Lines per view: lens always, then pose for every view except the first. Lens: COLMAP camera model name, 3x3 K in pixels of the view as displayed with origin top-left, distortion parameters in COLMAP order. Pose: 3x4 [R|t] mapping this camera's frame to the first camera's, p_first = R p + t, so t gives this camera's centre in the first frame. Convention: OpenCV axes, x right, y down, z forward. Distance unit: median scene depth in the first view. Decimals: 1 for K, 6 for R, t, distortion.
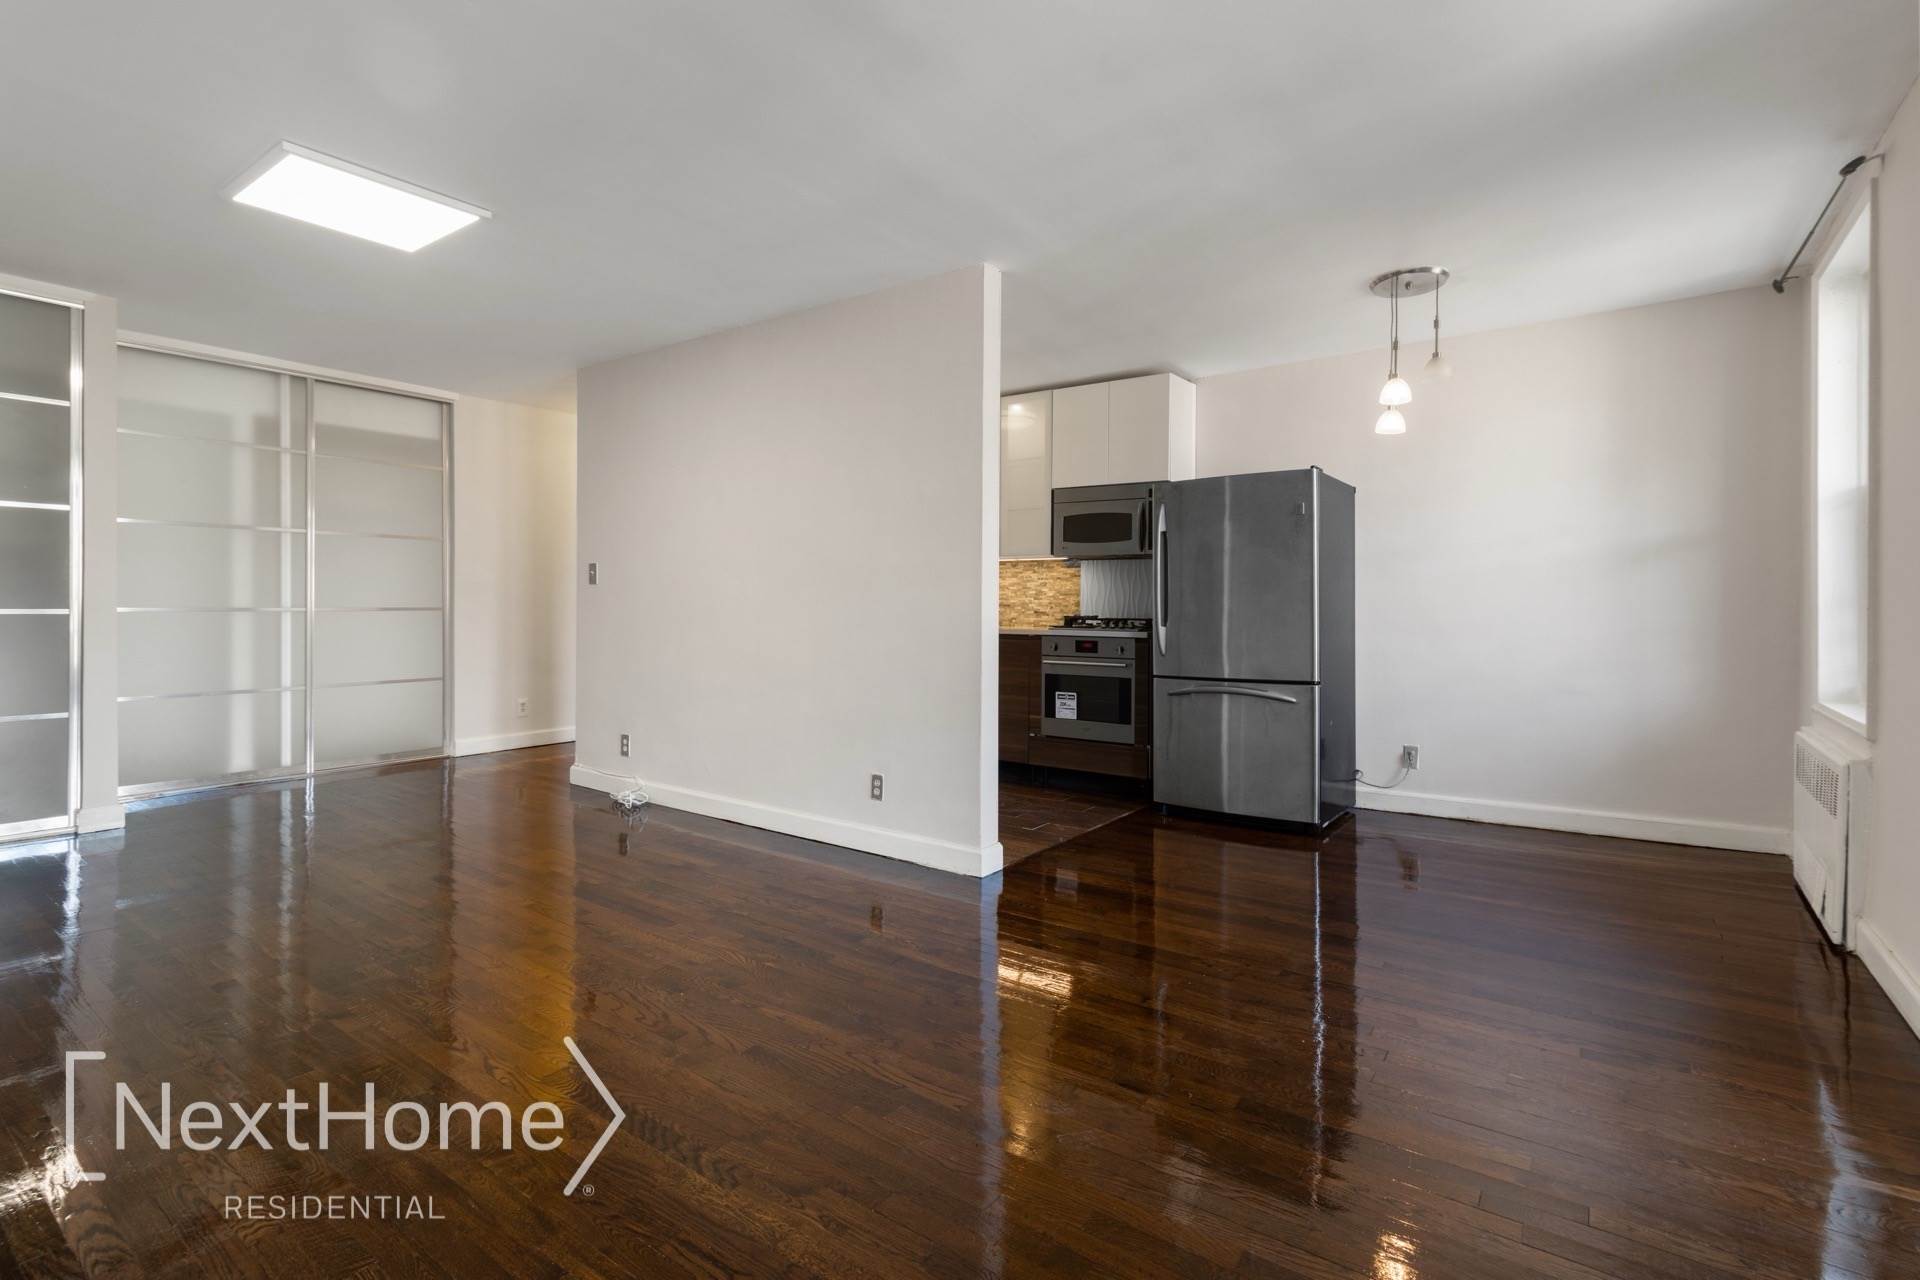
lens RADIAL K [[906.5, 0, 960.3], [0, 906.5, 600.7], [0, 0, 1]] dist [0.000027, 0.000008]
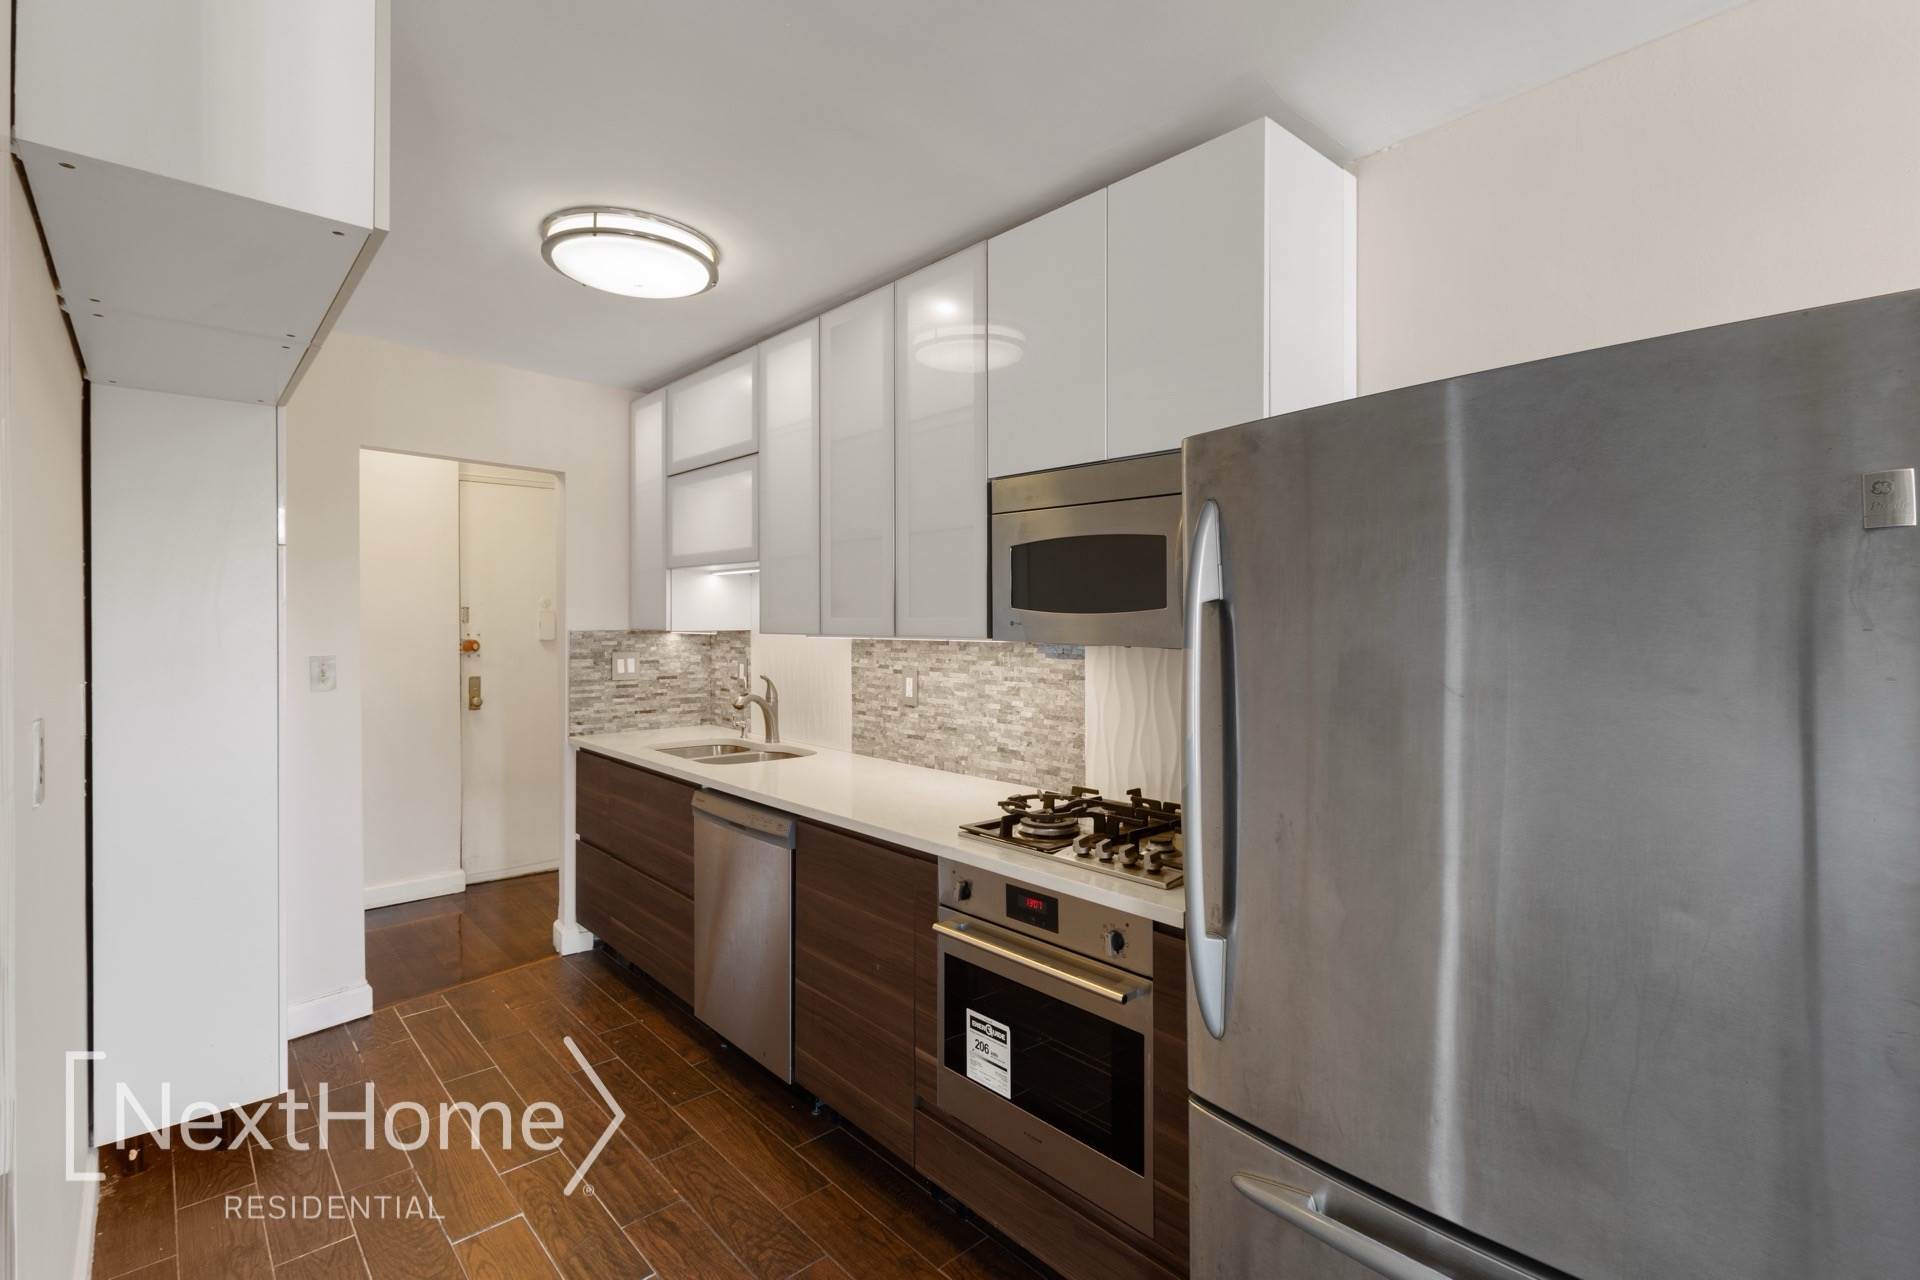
lens RADIAL K [[890.0, 0, 954.9], [0, 890.0, 614.6], [0, 0, 1]] dist [0.001537, 0.000162]
pose [[0.976804, -0.009254, -0.213937, 0.175548], [0.009084, 0.999957, -0.001777, -0.062108], [0.213945, -0.000207, 0.976846, 0.608590]]
